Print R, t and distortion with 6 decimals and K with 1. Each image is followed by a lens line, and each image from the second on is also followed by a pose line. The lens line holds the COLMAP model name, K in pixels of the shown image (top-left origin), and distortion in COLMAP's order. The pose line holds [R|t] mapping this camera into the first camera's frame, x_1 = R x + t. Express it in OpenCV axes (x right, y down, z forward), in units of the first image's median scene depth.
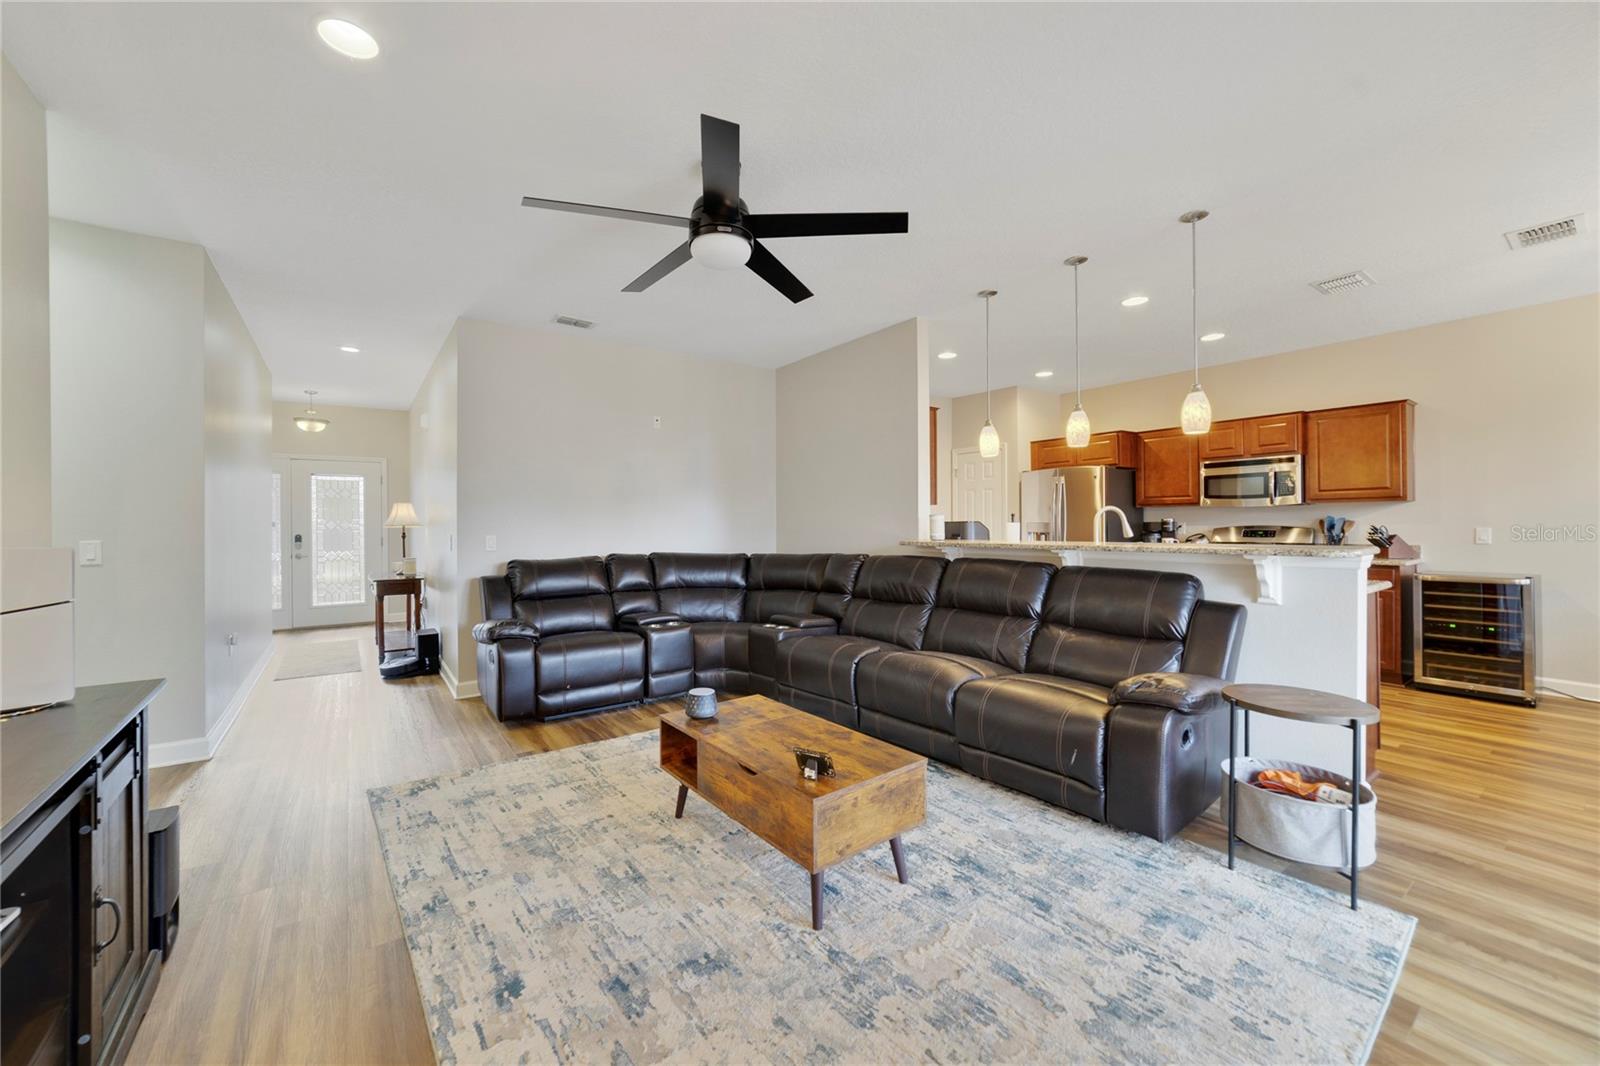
lens RADIAL K [[621.3, 0, 791.3], [0, 621.3, 525.3], [0, 0, 1]] dist [0.000598, 0.000283]
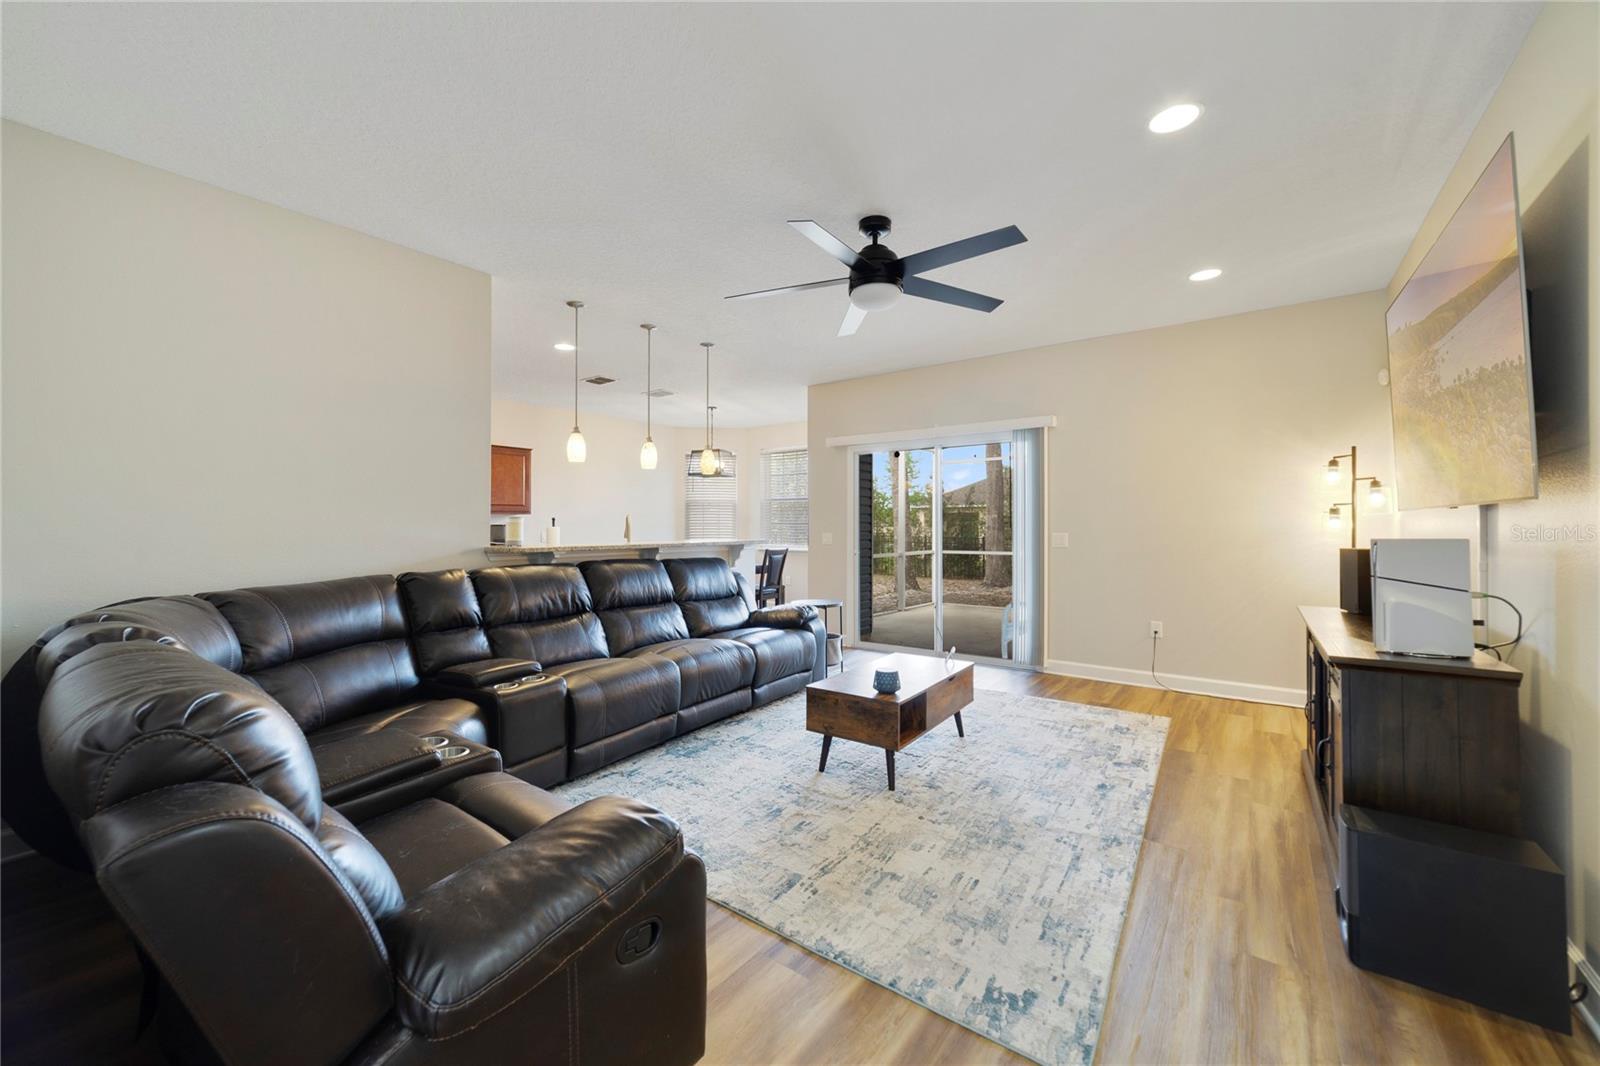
lens RADIAL K [[621.3, 0, 791.3], [0, 621.3, 525.3], [0, 0, 1]] dist [0.000598, 0.000283]
pose [[-0.300569, 0.013984, 0.953657, -1.294624], [0.002218, 0.999900, -0.013964, 0.017637], [-0.953757, -0.002082, -0.300570, 1.642690]]
